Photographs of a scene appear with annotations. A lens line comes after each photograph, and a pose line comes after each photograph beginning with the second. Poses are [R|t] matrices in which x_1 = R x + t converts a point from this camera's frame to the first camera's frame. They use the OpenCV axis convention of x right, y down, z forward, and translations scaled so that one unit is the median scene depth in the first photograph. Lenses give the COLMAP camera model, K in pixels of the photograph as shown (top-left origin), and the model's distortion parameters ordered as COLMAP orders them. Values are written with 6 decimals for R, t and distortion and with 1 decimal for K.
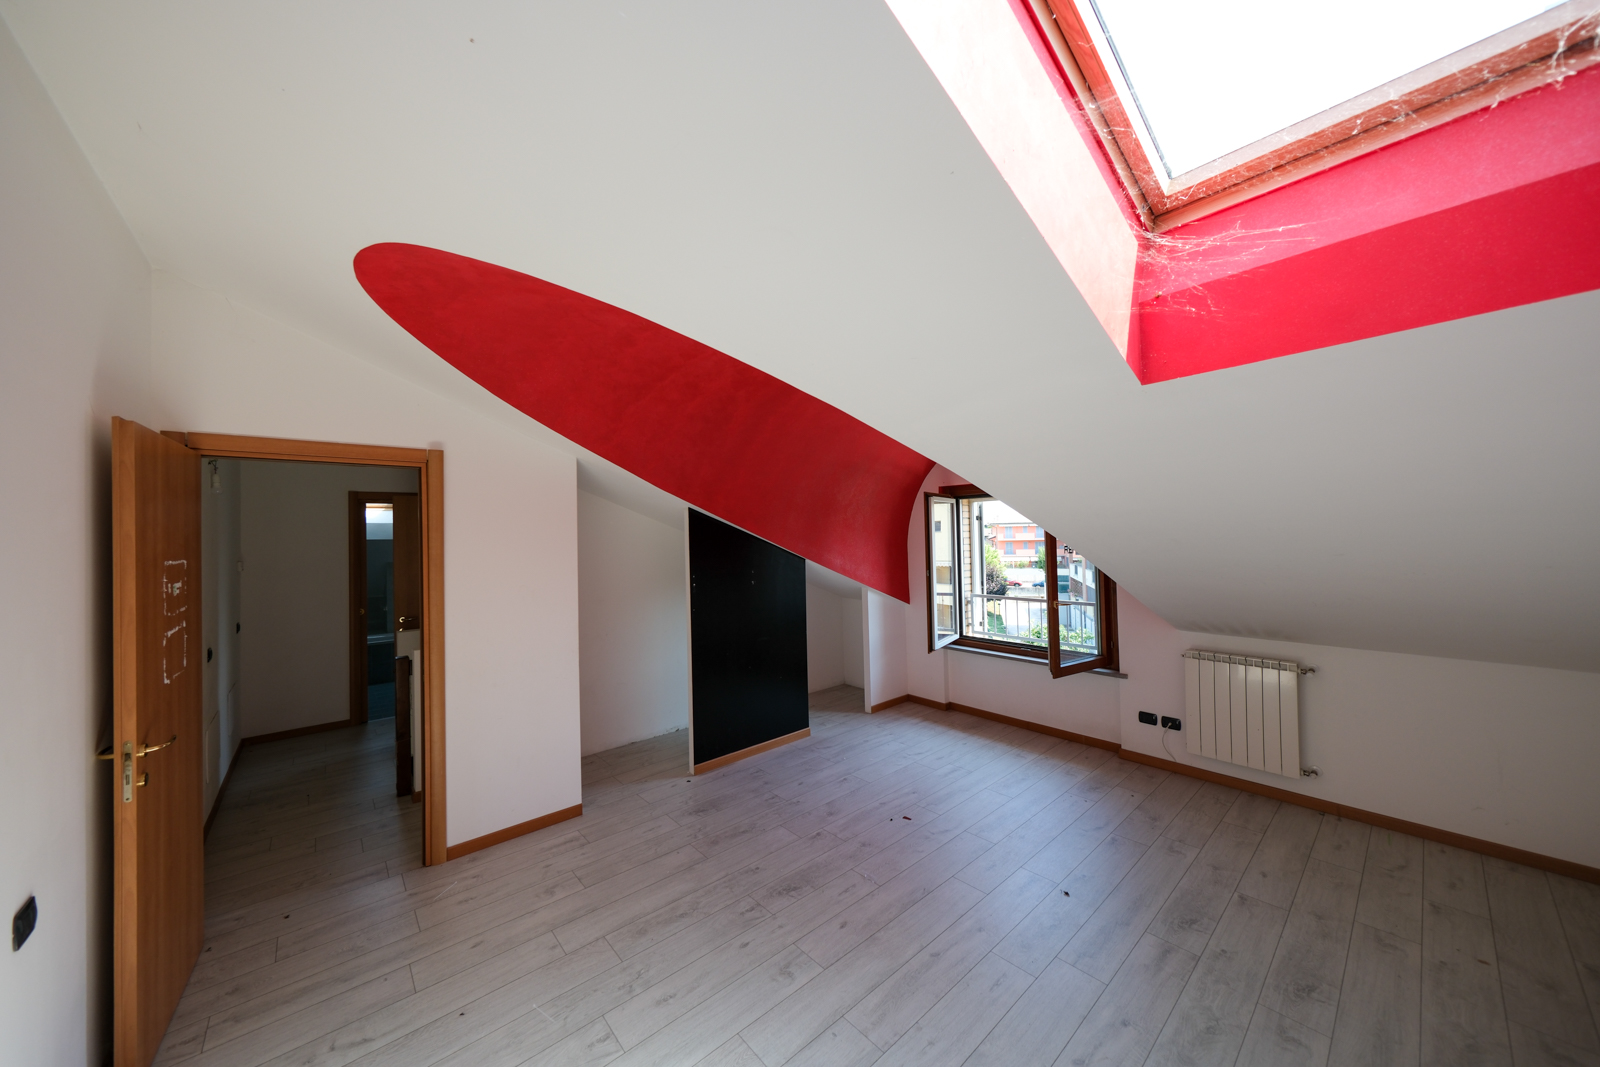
lens RADIAL K [[553.4, 0, 795.8], [0, 553.4, 527.2], [0, 0, 1]] dist [-0.002918, 0.000250]
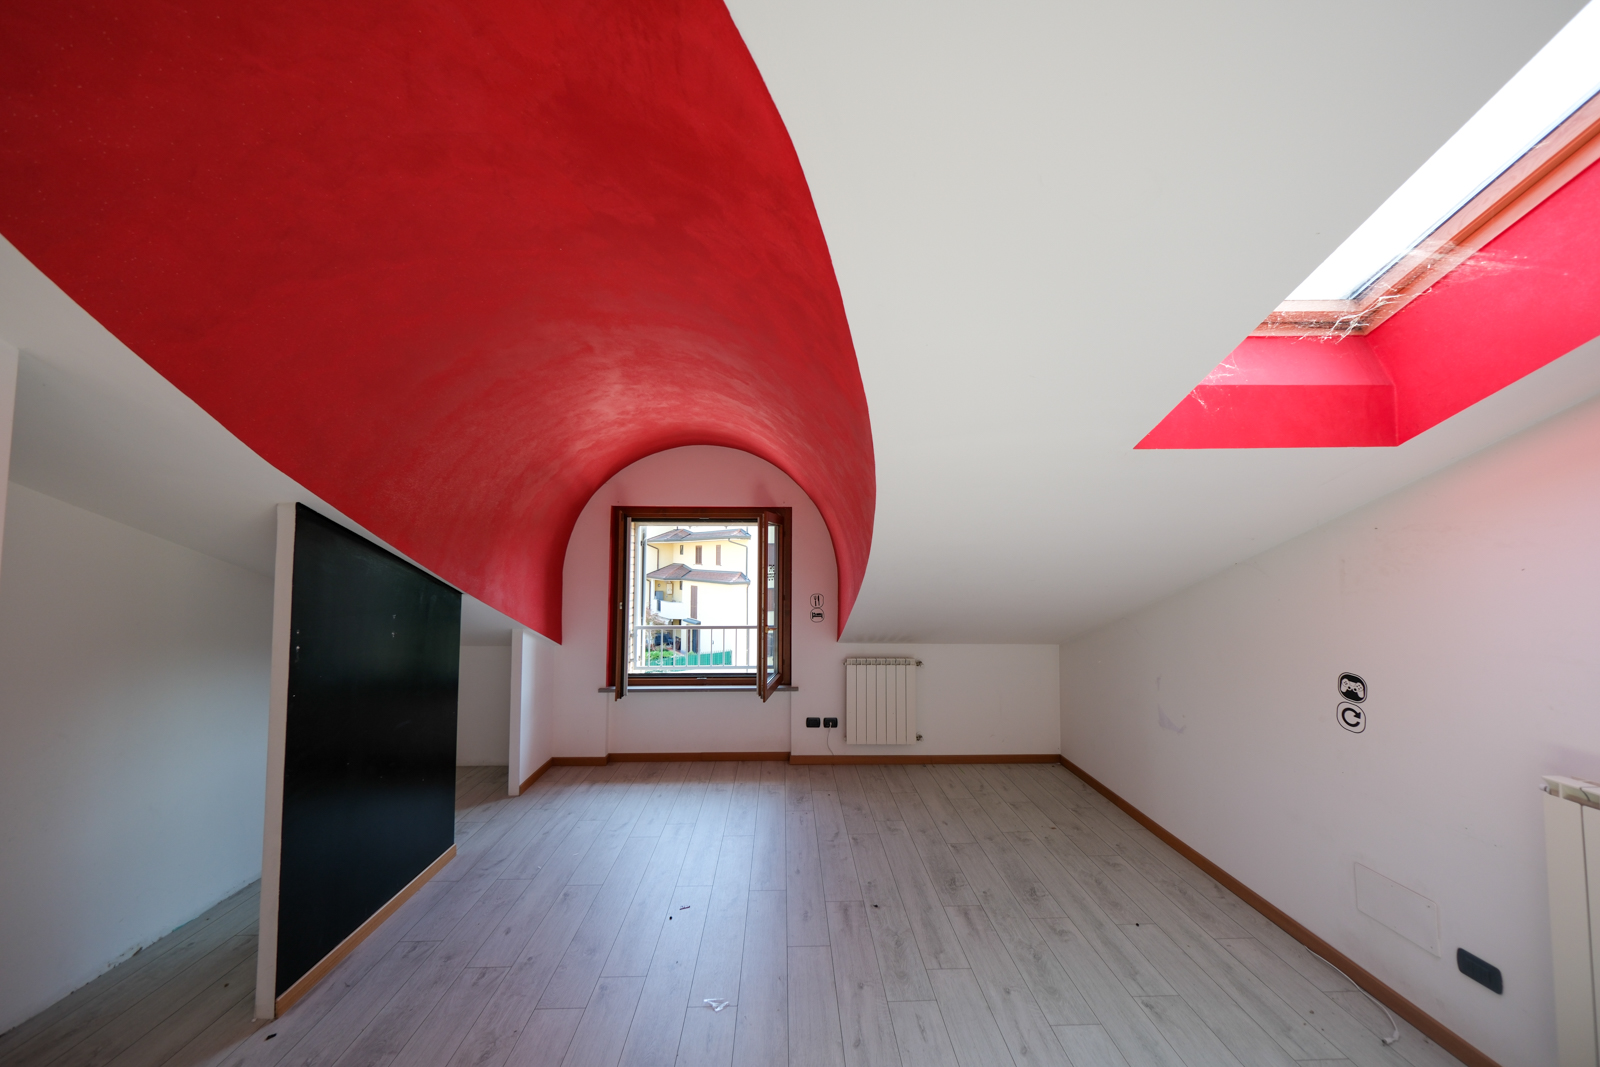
lens RADIAL K [[553.4, 0, 797.5], [0, 553.4, 528.0], [0, 0, 1]] dist [-0.002918, 0.000250]
pose [[0.632931, 0.061947, 0.771726, -0.291345], [-0.026302, 0.997939, -0.058534, 0.007324], [-0.773761, 0.016750, 0.633256, 0.277052]]
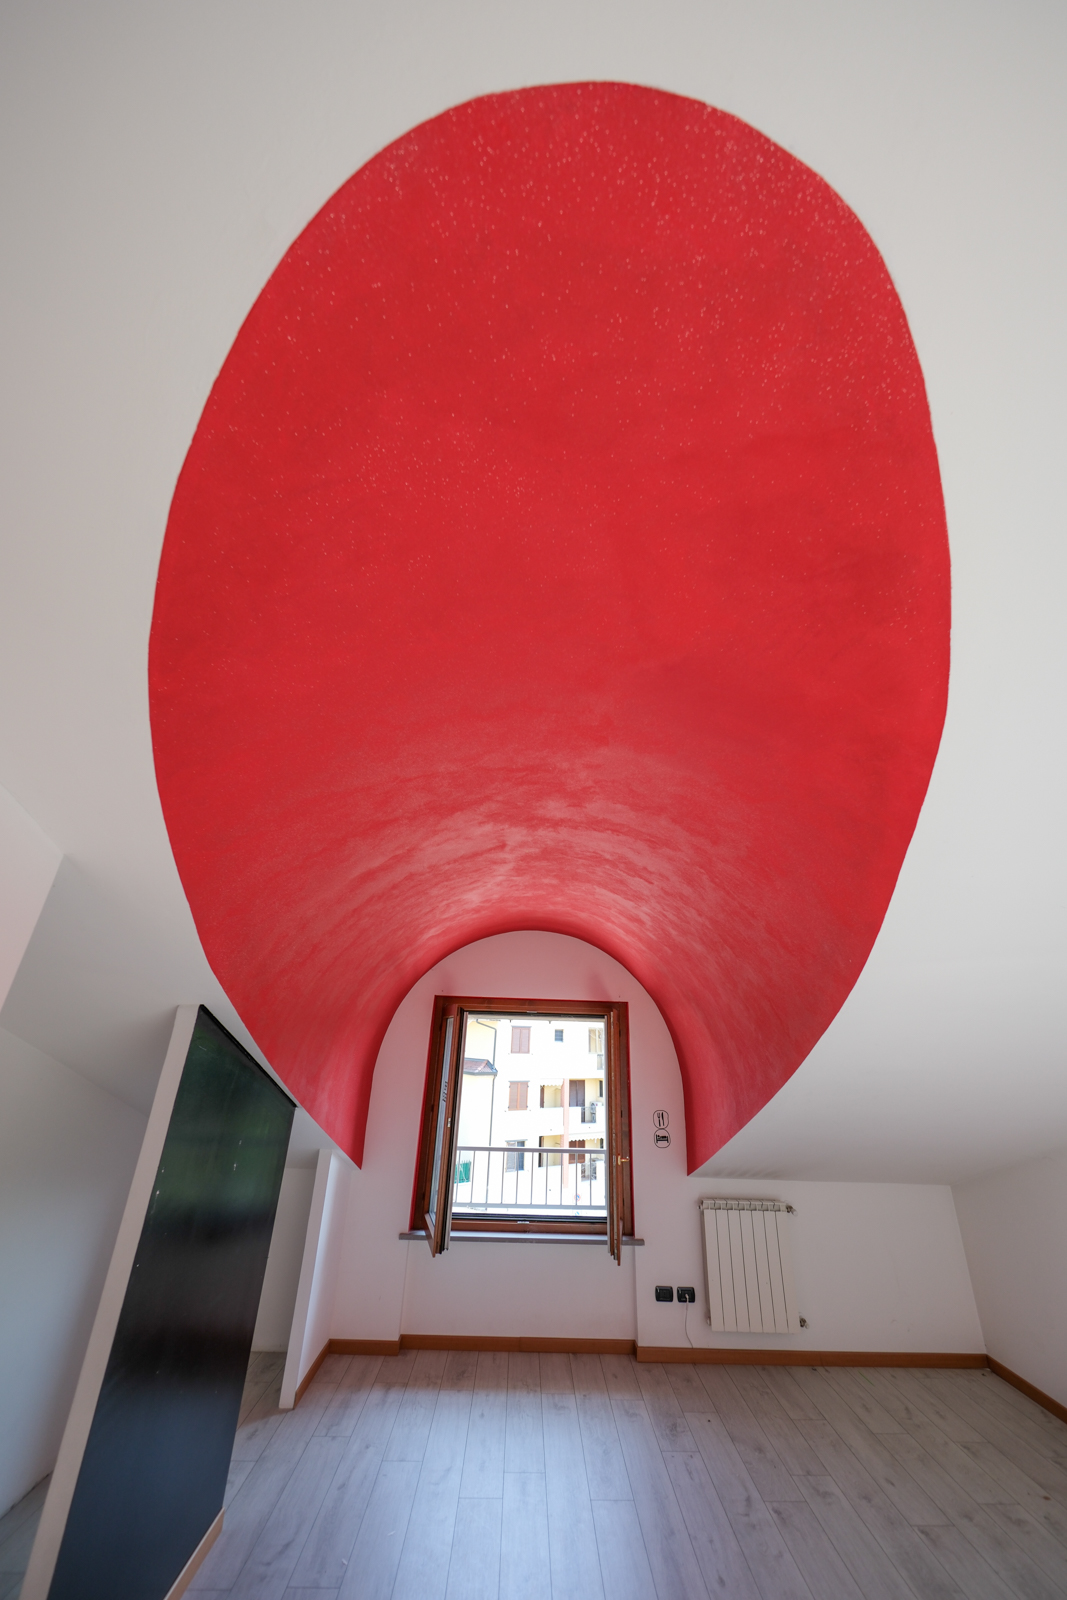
lens RADIAL K [[553.4, 0, 544.4], [0, 553.4, 800.3], [0, 0, 1]] dist [-0.002918, 0.000250]
pose [[0.623770, 0.347863, 0.699930, -0.396550], [-0.054919, 0.912794, -0.404712, -0.018814], [-0.779676, 0.214008, 0.588478, 0.428371]]
